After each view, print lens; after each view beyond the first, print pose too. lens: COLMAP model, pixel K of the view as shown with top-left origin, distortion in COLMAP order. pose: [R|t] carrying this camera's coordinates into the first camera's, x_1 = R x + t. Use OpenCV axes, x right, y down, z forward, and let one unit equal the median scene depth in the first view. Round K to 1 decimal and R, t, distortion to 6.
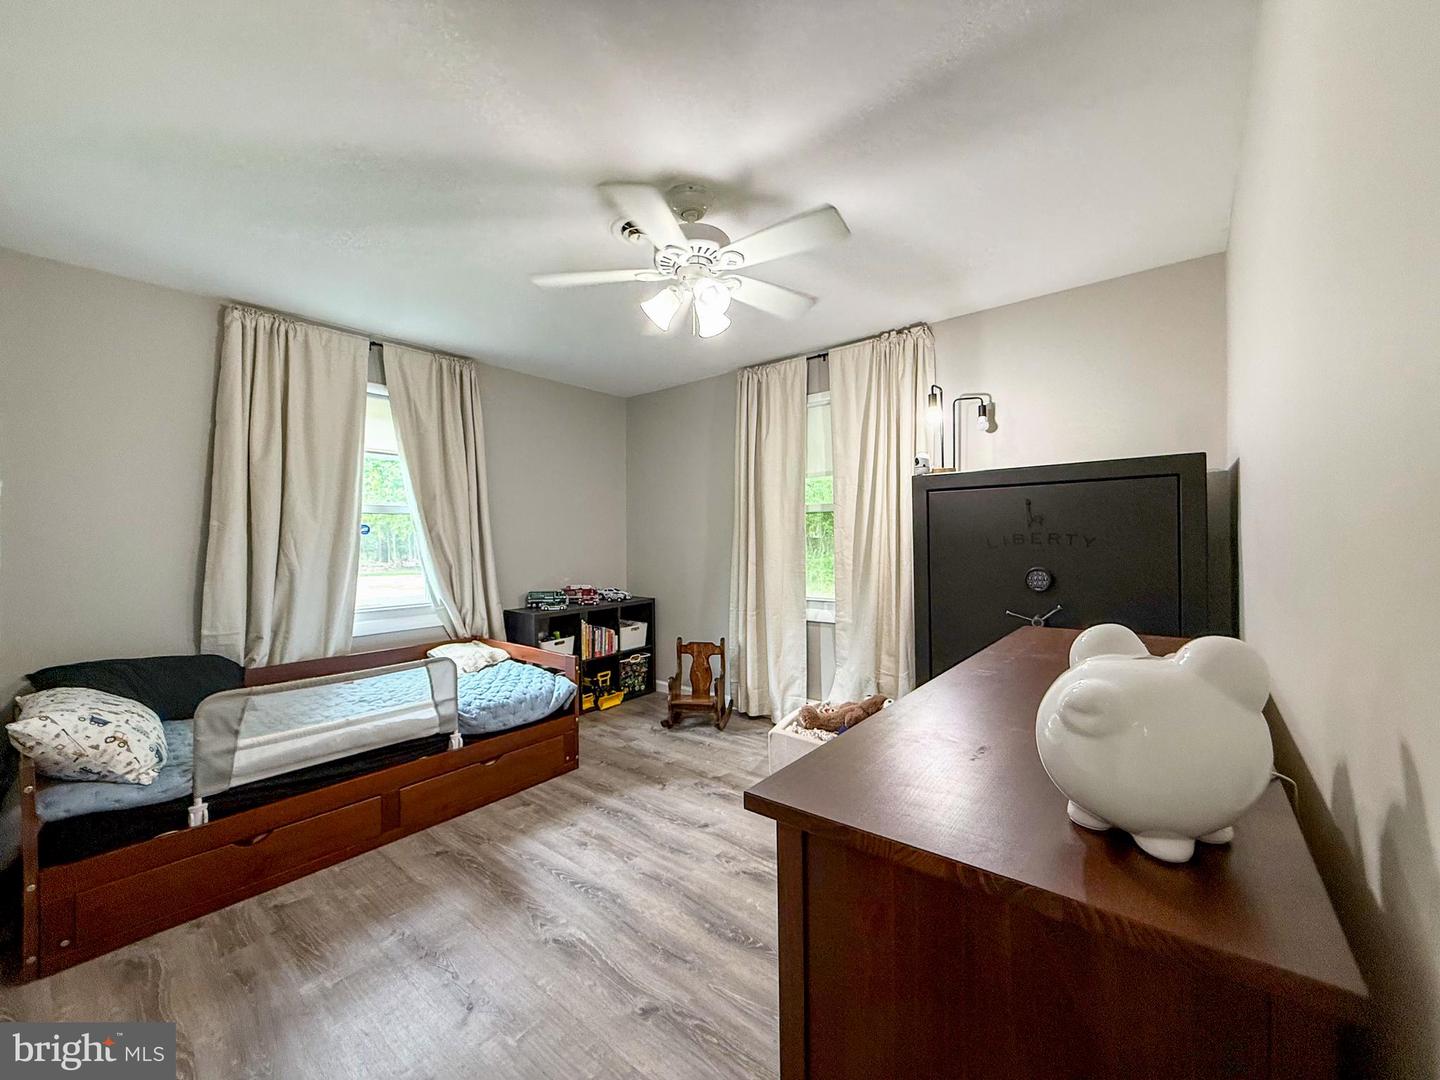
lens RADIAL K [[573.9, 0, 715.7], [0, 573.9, 540.0], [0, 0, 1]] dist [-0.000218, 0.000310]
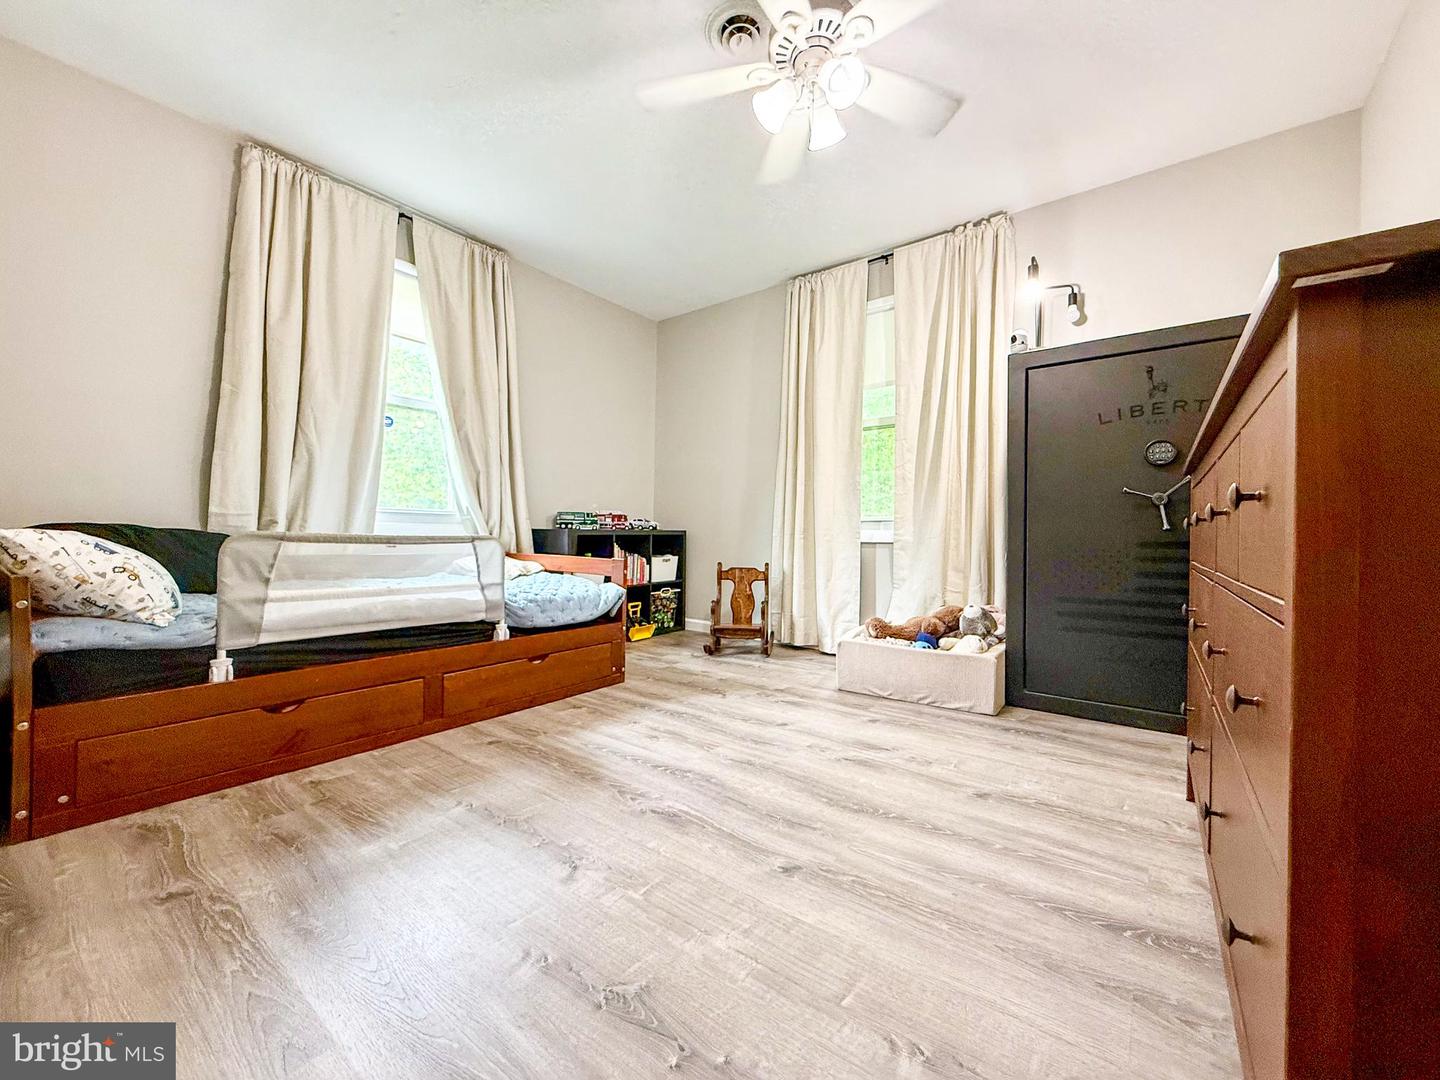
lens RADIAL K [[573.9, 0, 715.7], [0, 573.9, 540.0], [0, 0, 1]] dist [-0.000218, 0.000310]
pose [[0.999260, 0.022099, 0.031489, -0.143788], [-0.022190, 0.999751, 0.002533, 0.187374], [-0.031425, -0.003230, 0.999501, 0.093401]]
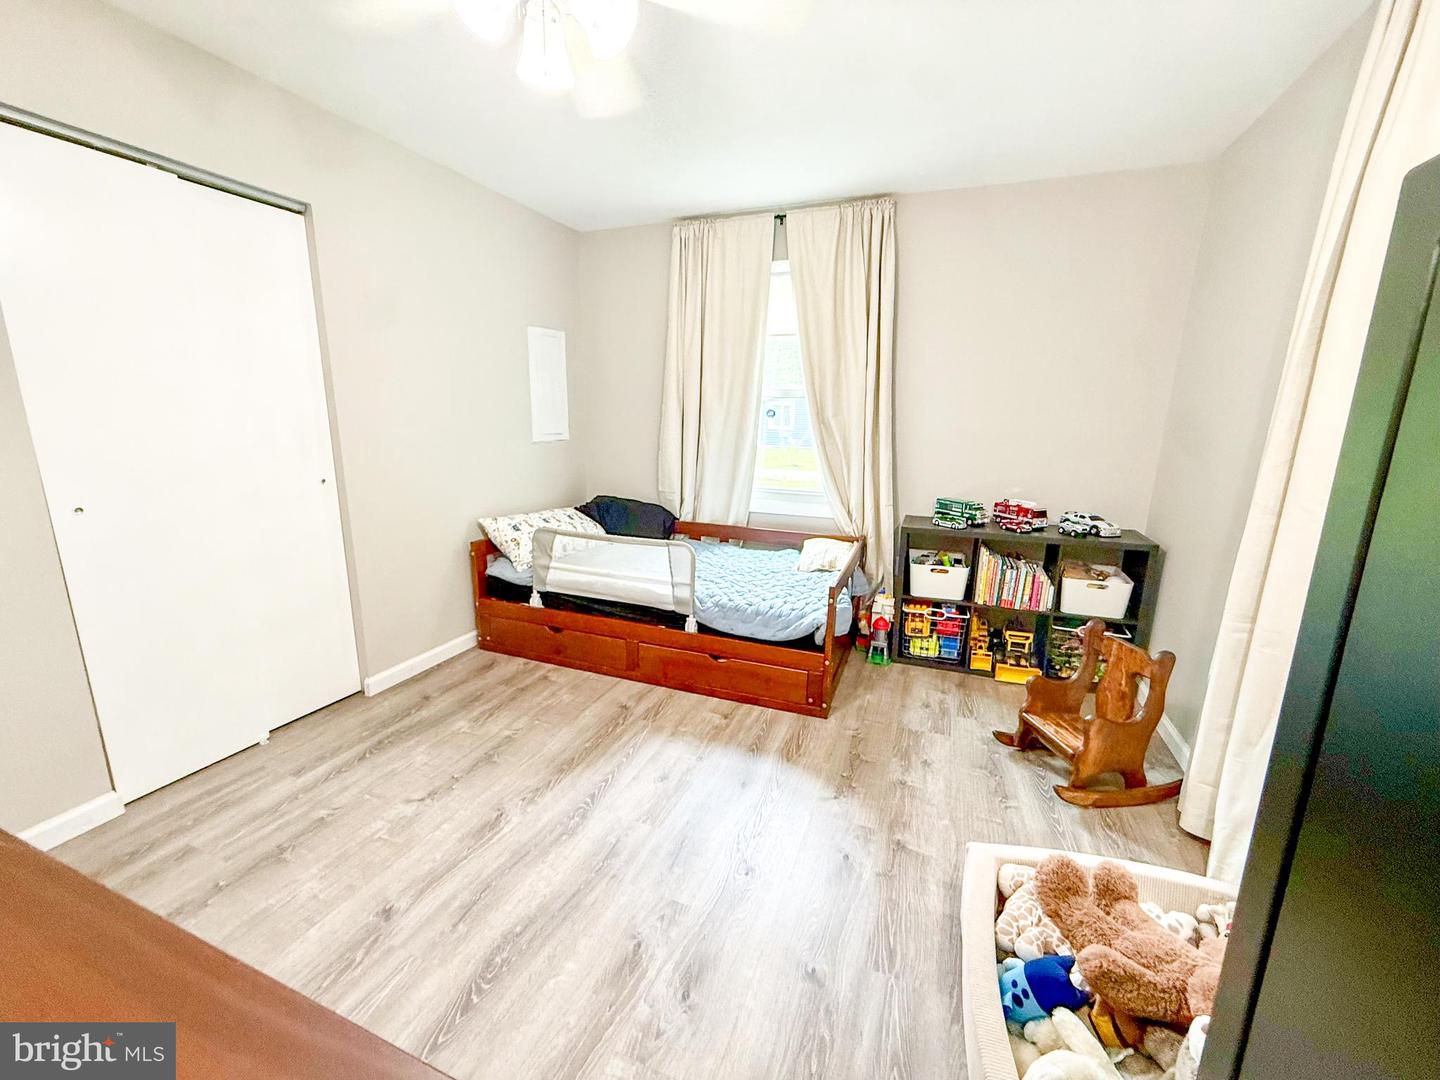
lens RADIAL K [[573.9, 0, 715.7], [0, 573.9, 540.0], [0, 0, 1]] dist [-0.000218, 0.000310]
pose [[0.302412, 0.218533, -0.927788, 0.463794], [-0.022280, 0.974718, 0.222324, -0.029061], [0.952917, -0.046562, 0.299636, 0.700588]]
